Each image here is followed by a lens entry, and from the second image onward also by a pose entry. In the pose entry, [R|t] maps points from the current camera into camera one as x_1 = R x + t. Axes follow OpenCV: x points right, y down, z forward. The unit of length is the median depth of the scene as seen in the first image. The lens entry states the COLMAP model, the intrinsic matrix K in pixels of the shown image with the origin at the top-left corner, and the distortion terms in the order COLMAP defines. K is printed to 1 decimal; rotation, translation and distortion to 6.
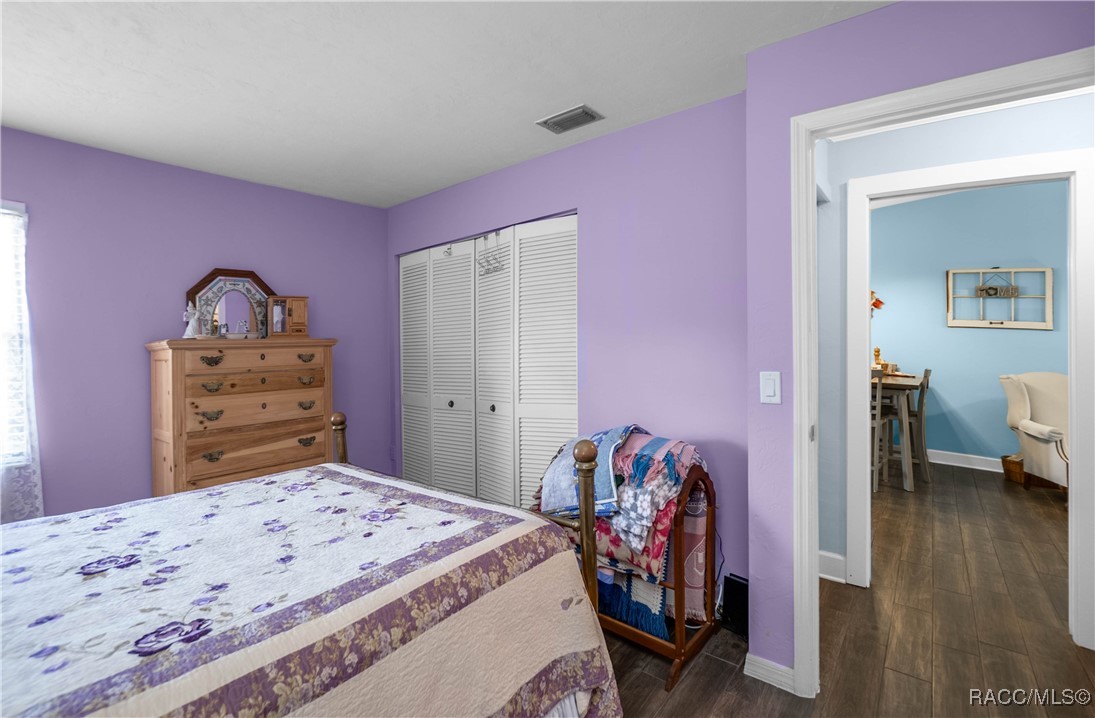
lens RADIAL K [[497.9, 0, 547.5], [0, 497.9, 359.0], [0, 0, 1]] dist [-0.031874, -0.000175]
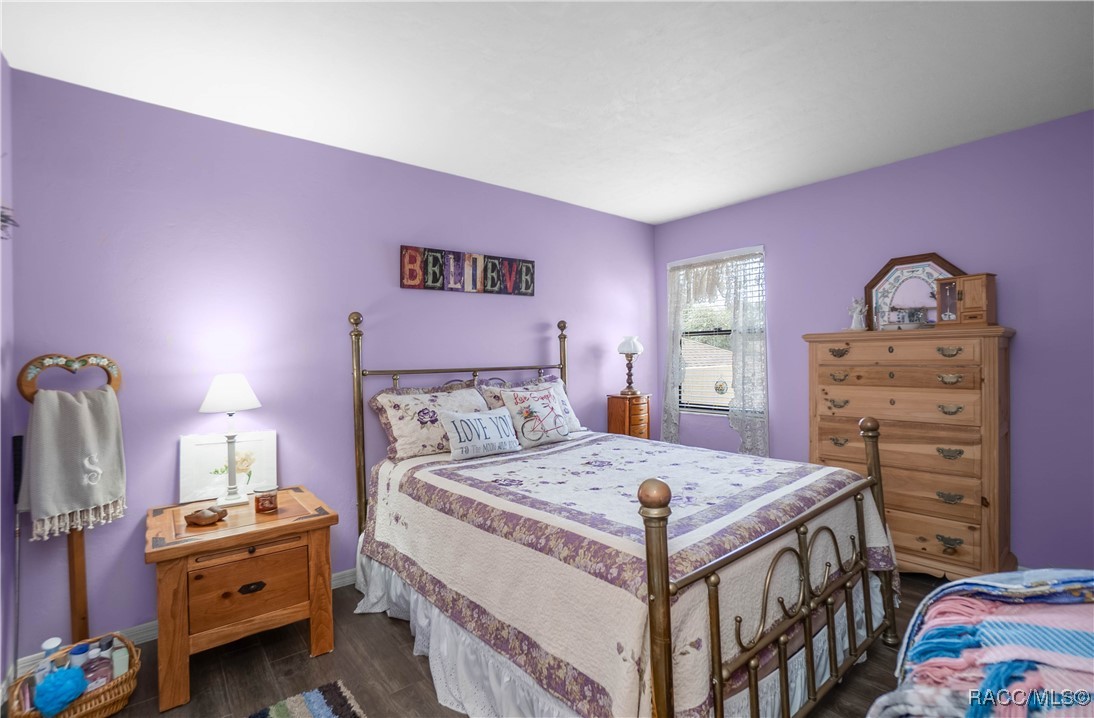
lens RADIAL K [[511.3, 0, 547.0], [0, 511.3, 359.0], [0, 0, 1]] dist [-0.055691, 0.000083]
pose [[-0.213490, 0.043843, -0.975961, 0.518248], [0.002661, 0.999015, 0.044297, -0.032413], [0.976942, 0.006860, -0.213396, 0.601933]]
